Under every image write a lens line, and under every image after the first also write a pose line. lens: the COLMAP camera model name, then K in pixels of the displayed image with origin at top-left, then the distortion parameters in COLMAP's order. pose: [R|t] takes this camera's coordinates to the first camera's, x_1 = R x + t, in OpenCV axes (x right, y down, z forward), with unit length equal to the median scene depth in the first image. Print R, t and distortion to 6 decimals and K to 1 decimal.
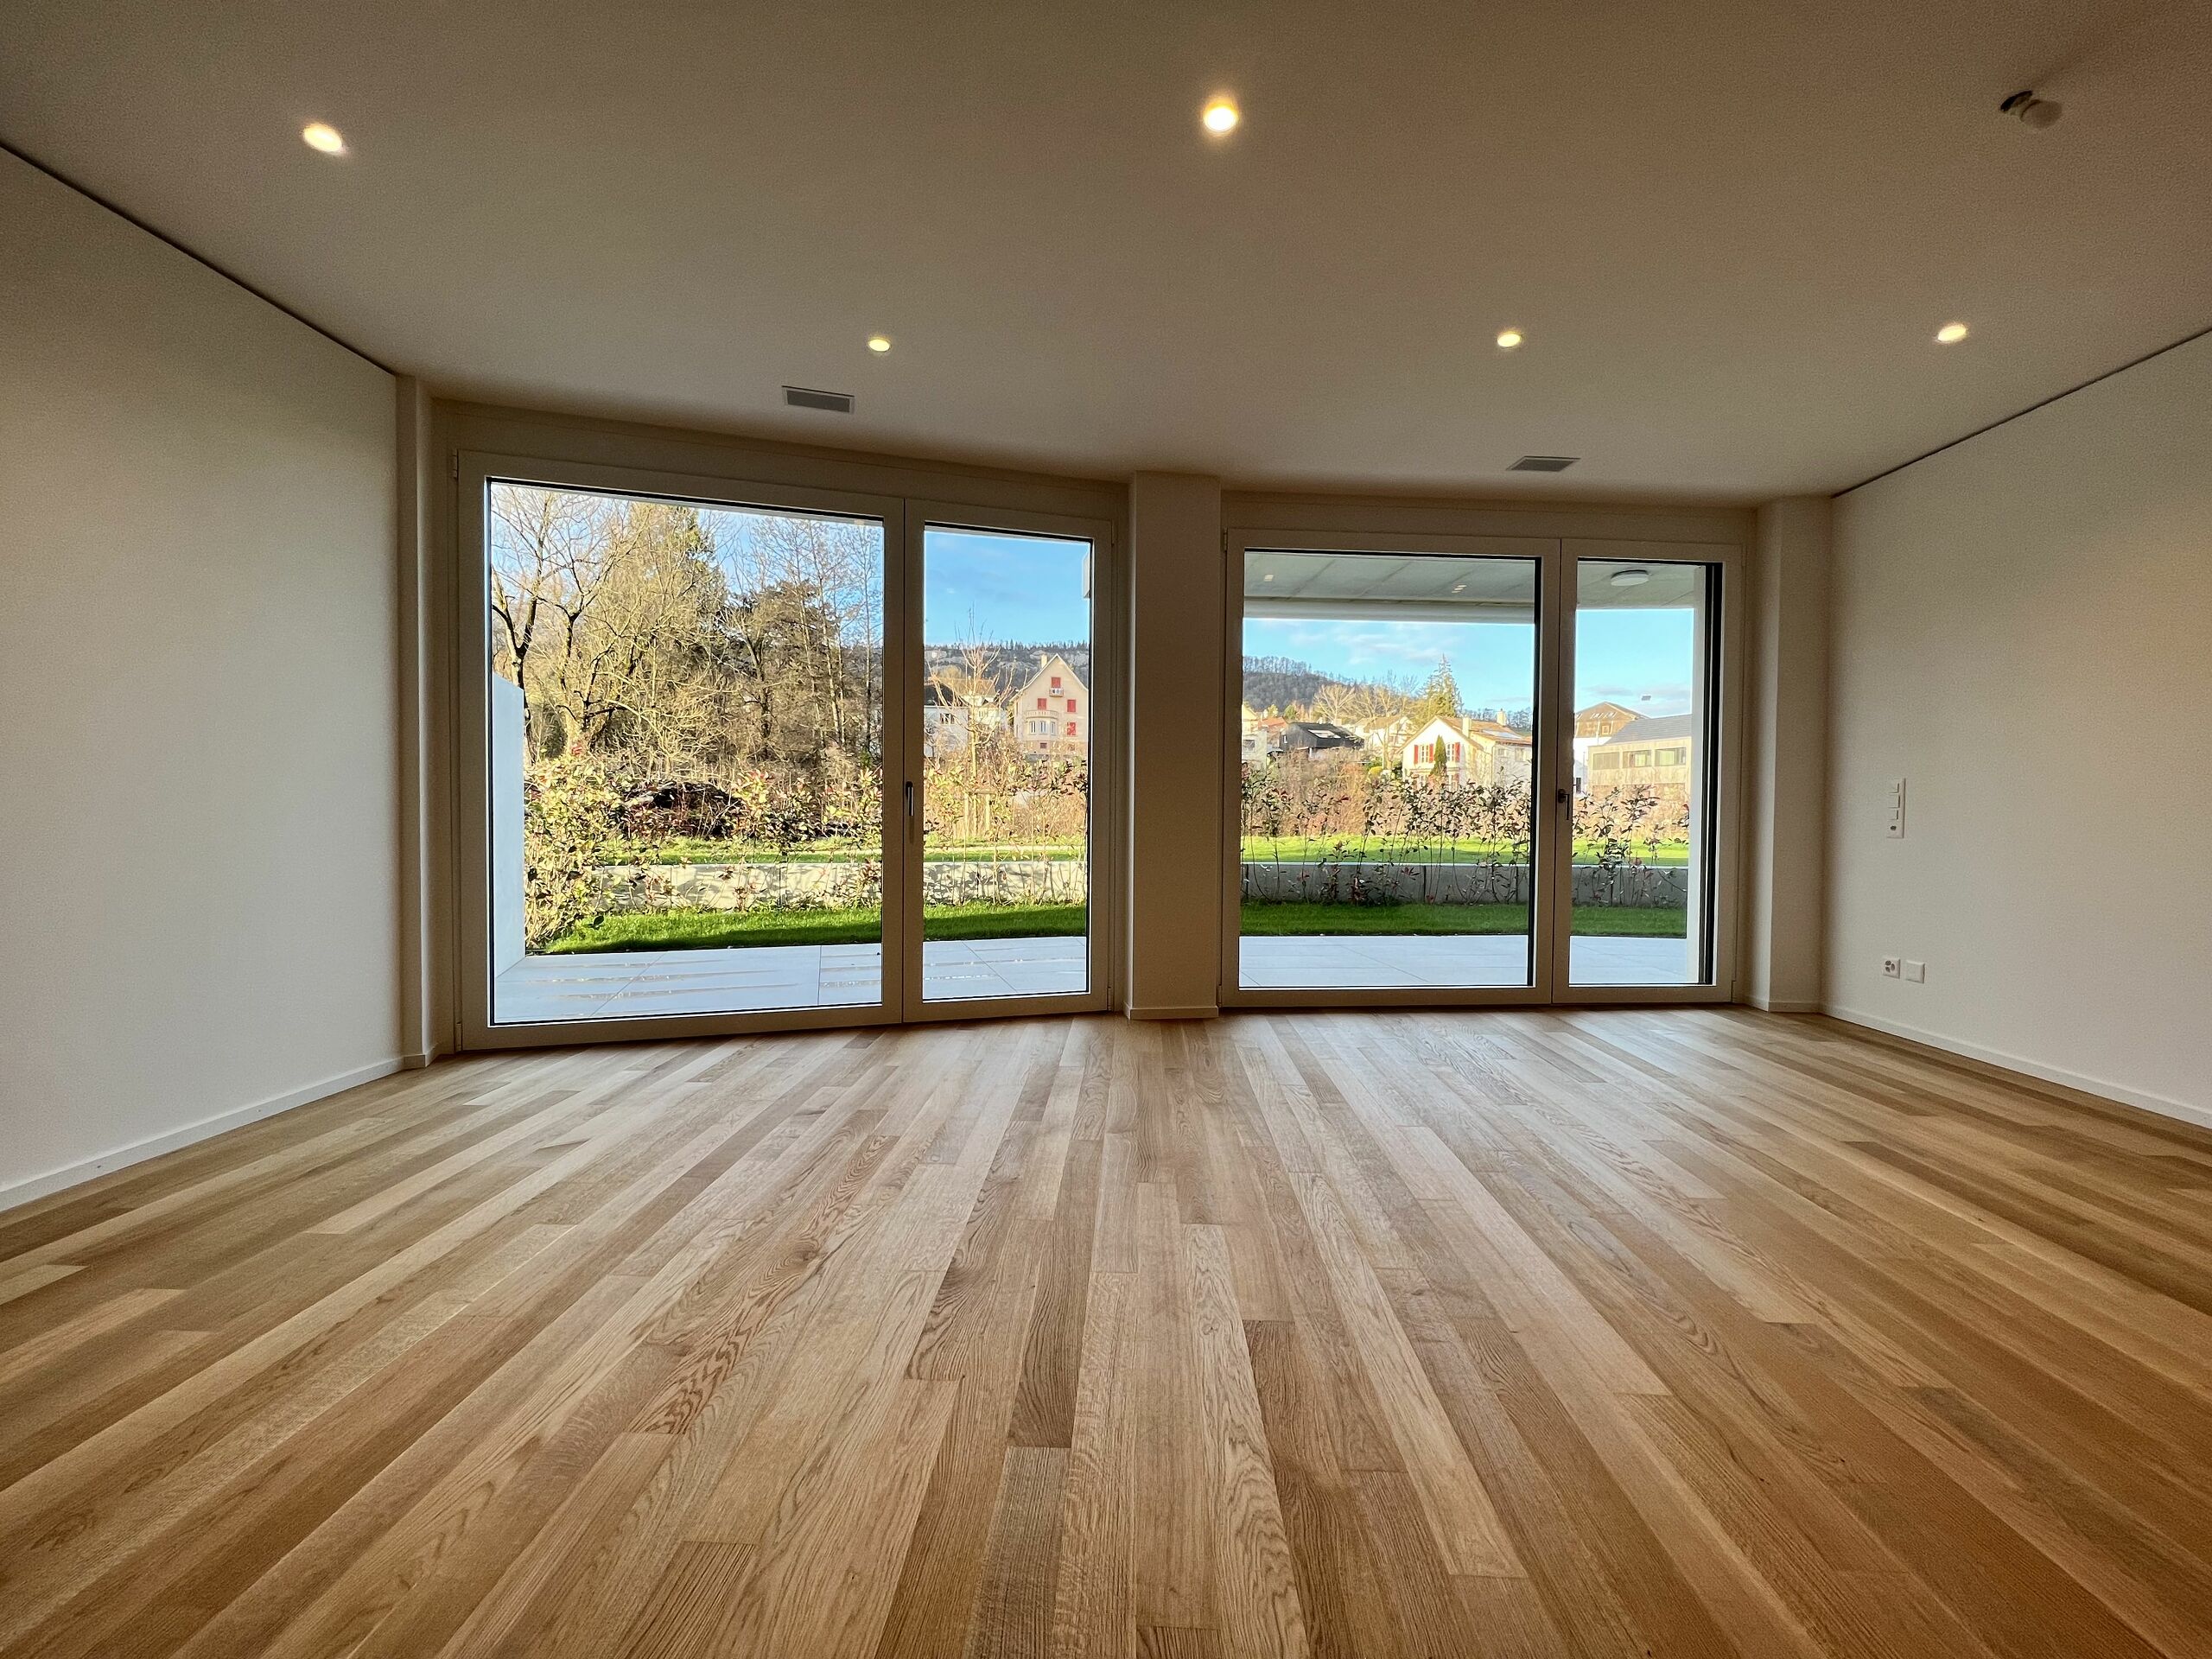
lens RADIAL K [[878.1, 0, 1096.9], [0, 878.1, 828.2], [0, 0, 1]] dist [-0.001822, -0.000199]
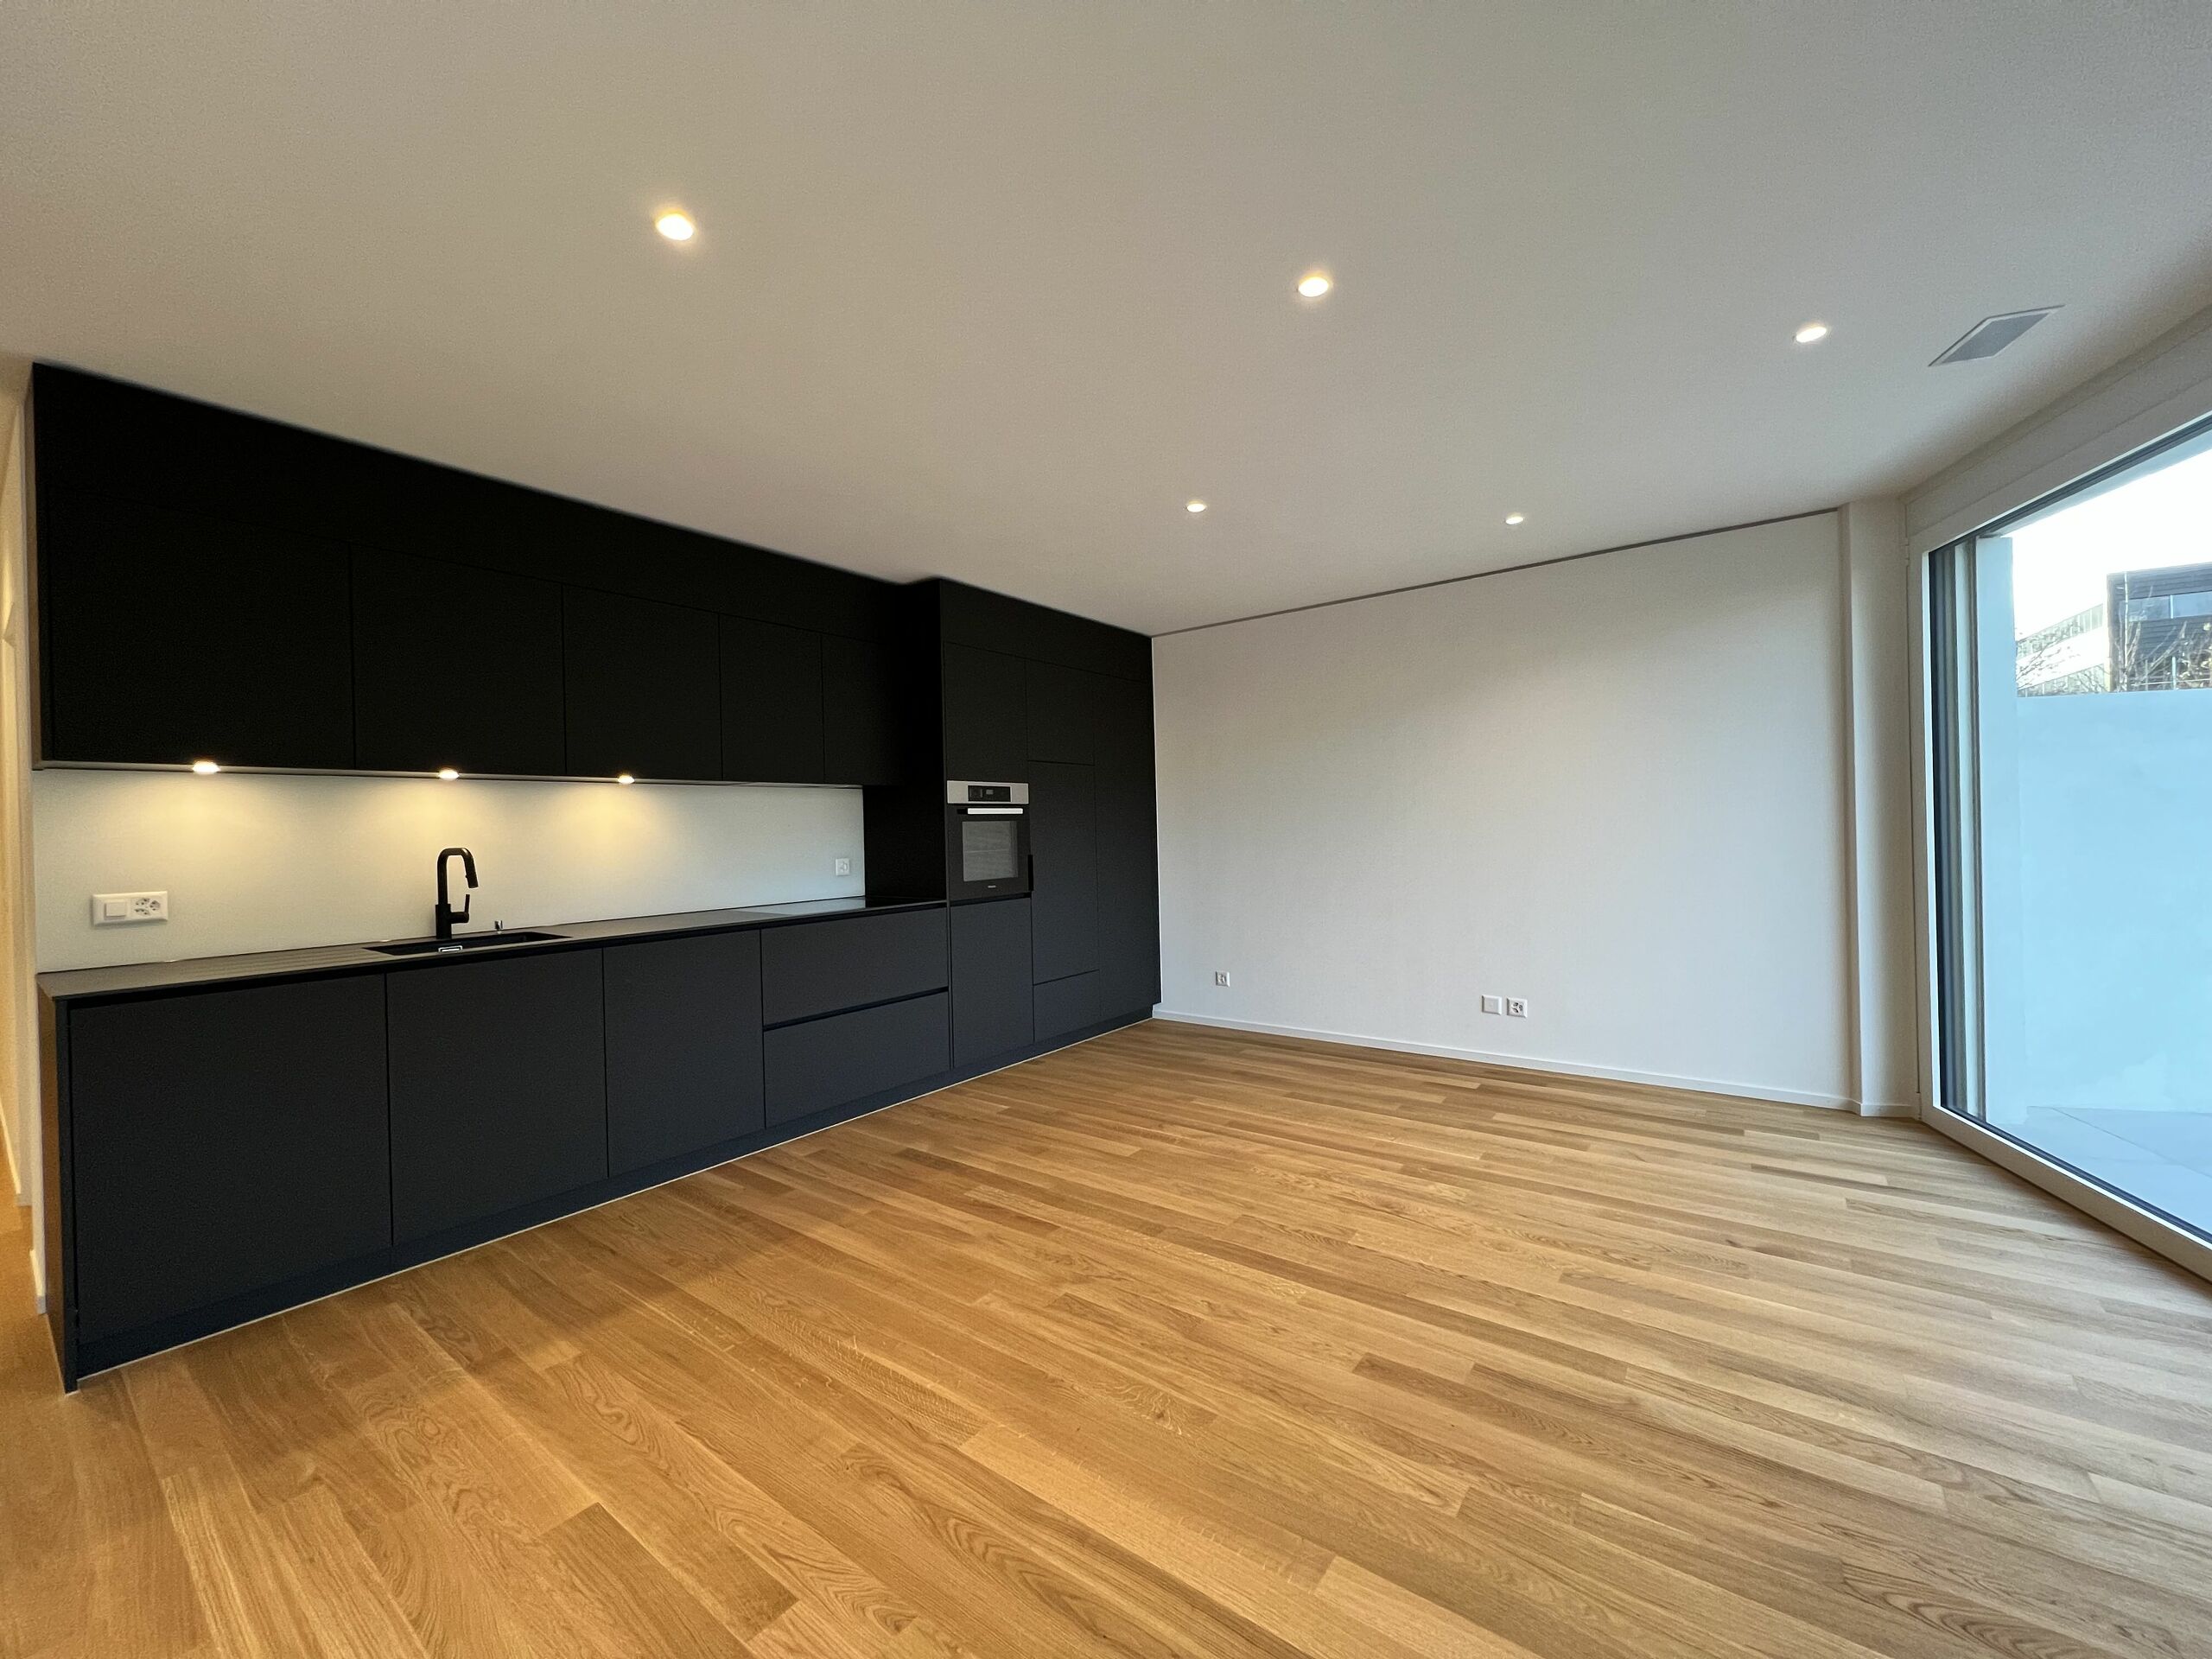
lens RADIAL K [[878.1, 0, 1096.9], [0, 878.1, 828.2], [0, 0, 1]] dist [-0.001822, -0.000199]
pose [[-0.569926, 0.005761, -0.821676, 0.744604], [0.003148, 0.999983, 0.004828, -0.107506], [0.821690, 0.000165, -0.569935, 0.894042]]
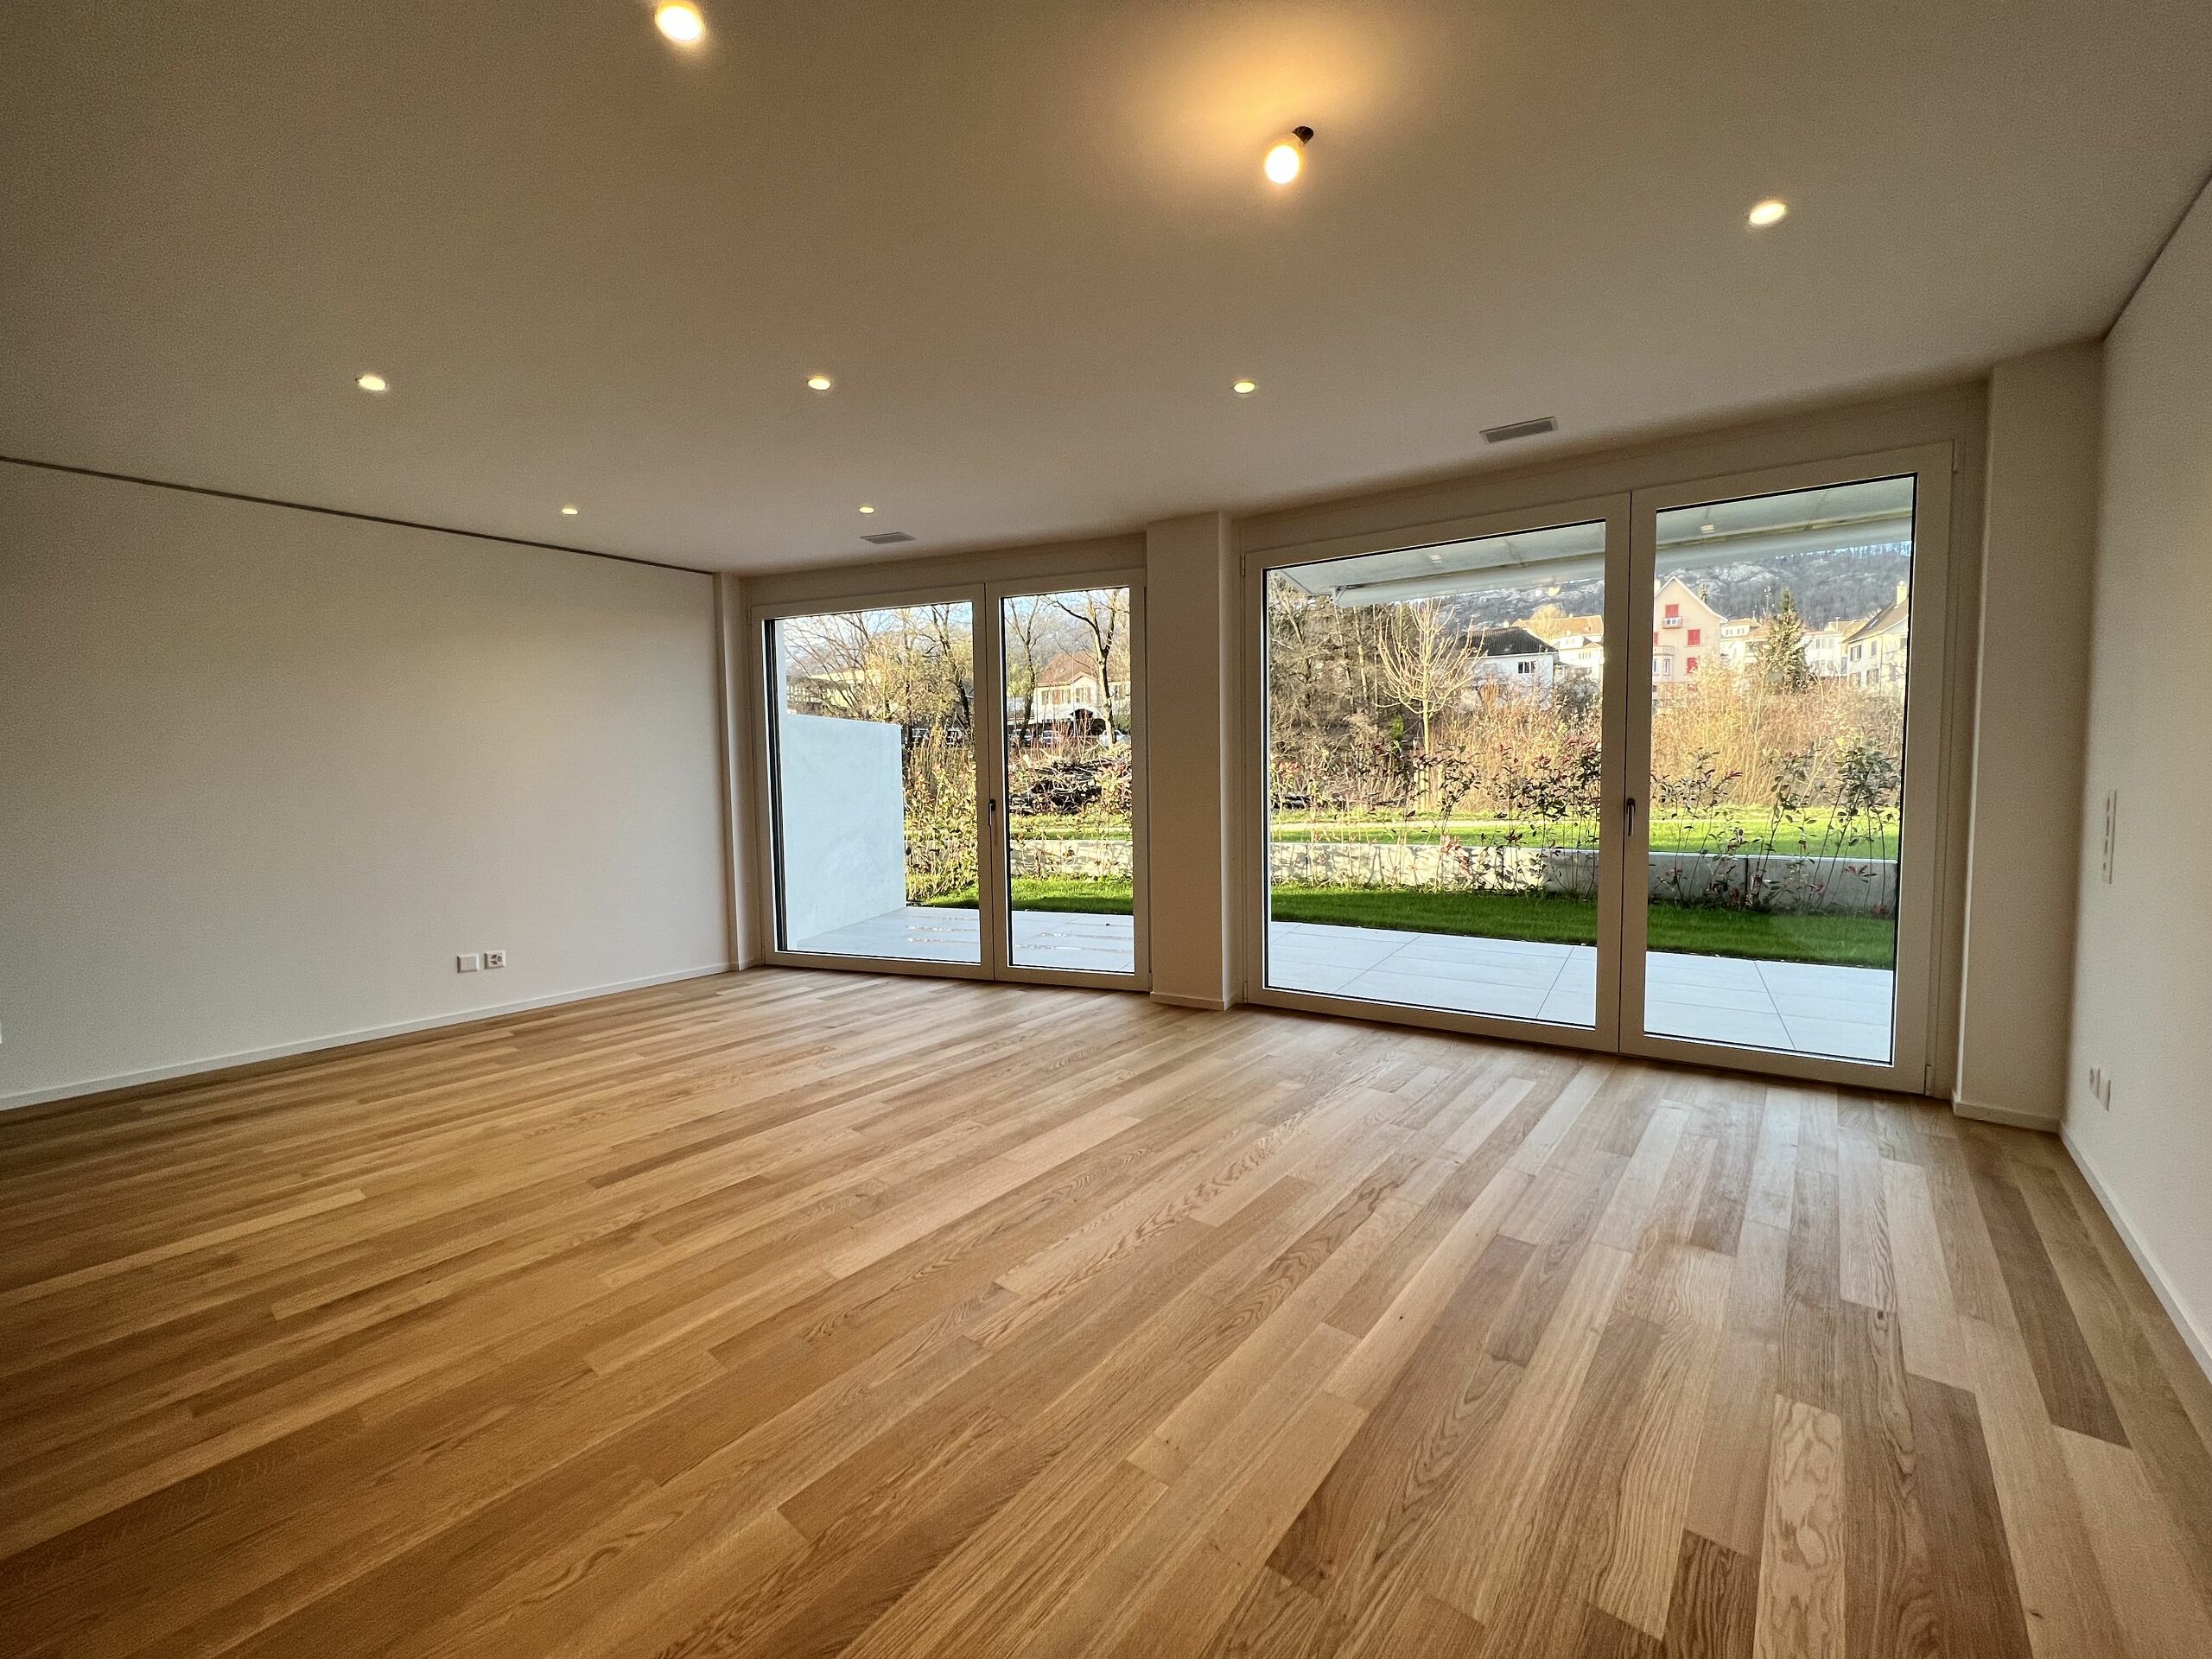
lens RADIAL K [[878.1, 0, 1096.9], [0, 878.1, 828.2], [0, 0, 1]] dist [-0.001822, -0.000199]
pose [[0.796349, 0.015965, -0.604627, 0.905903], [0.011977, 0.999039, 0.042153, -0.080240], [0.604719, -0.040810, 0.795392, 0.059090]]
